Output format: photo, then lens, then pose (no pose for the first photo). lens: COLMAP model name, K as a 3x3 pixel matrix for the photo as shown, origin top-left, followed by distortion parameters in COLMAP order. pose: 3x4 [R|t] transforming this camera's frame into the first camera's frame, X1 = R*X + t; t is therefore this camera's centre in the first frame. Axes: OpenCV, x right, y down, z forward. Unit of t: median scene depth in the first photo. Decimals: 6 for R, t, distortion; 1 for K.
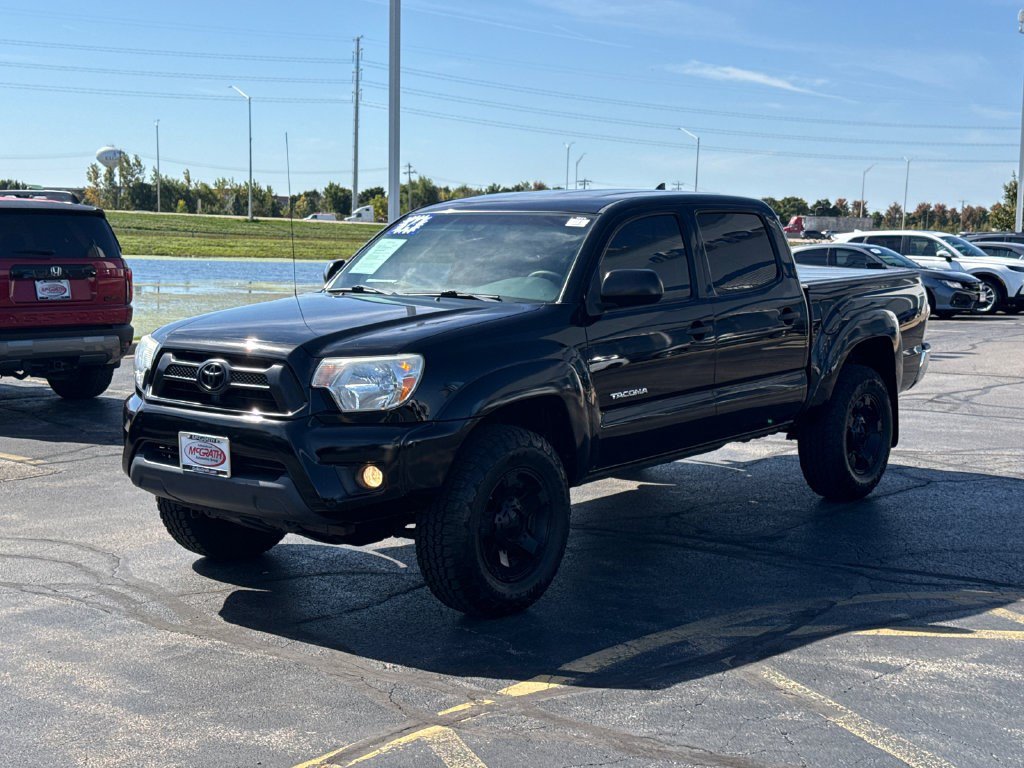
lens RADIAL K [[1323.8, 0, 506.1], [0, 1323.8, 388.4], [0, 0, 1]] dist [0.086923, 0.000000]
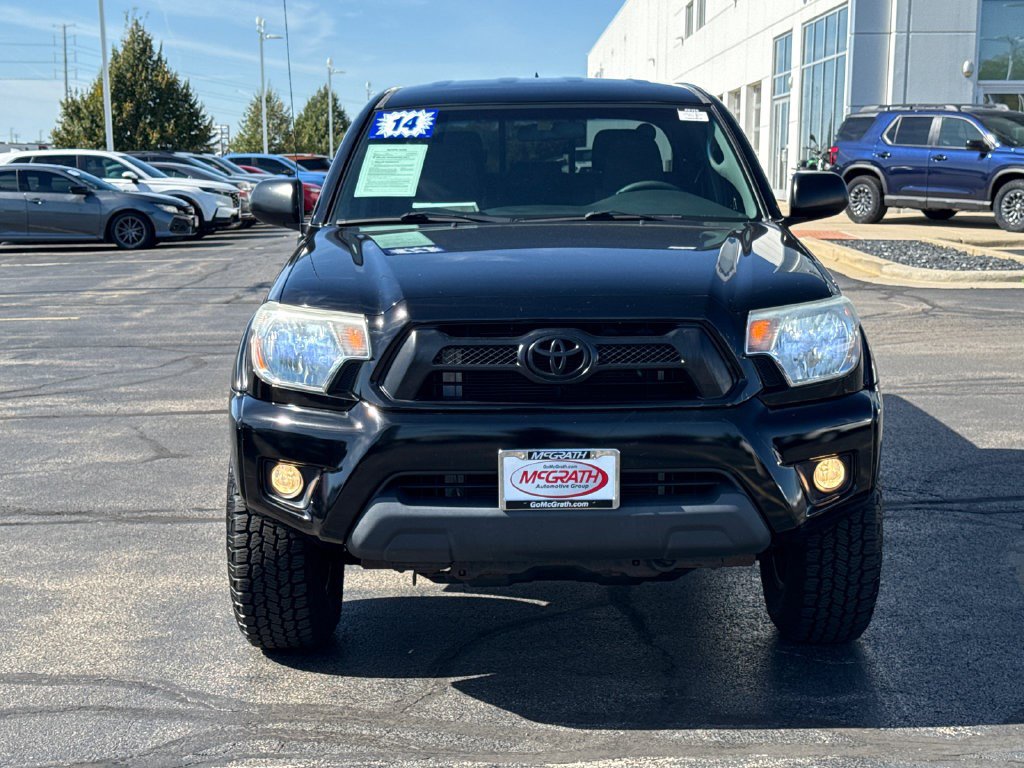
lens RADIAL K [[1511.1, 0, 508.3], [0, 1511.1, 387.7], [0, 0, 1]] dist [0.026716, 0.000000]
pose [[0.811387, -0.110911, 0.573890, -0.641614], [0.089784, 0.993829, 0.065129, -0.042354], [-0.577573, -0.001319, 0.816338, 0.417436]]
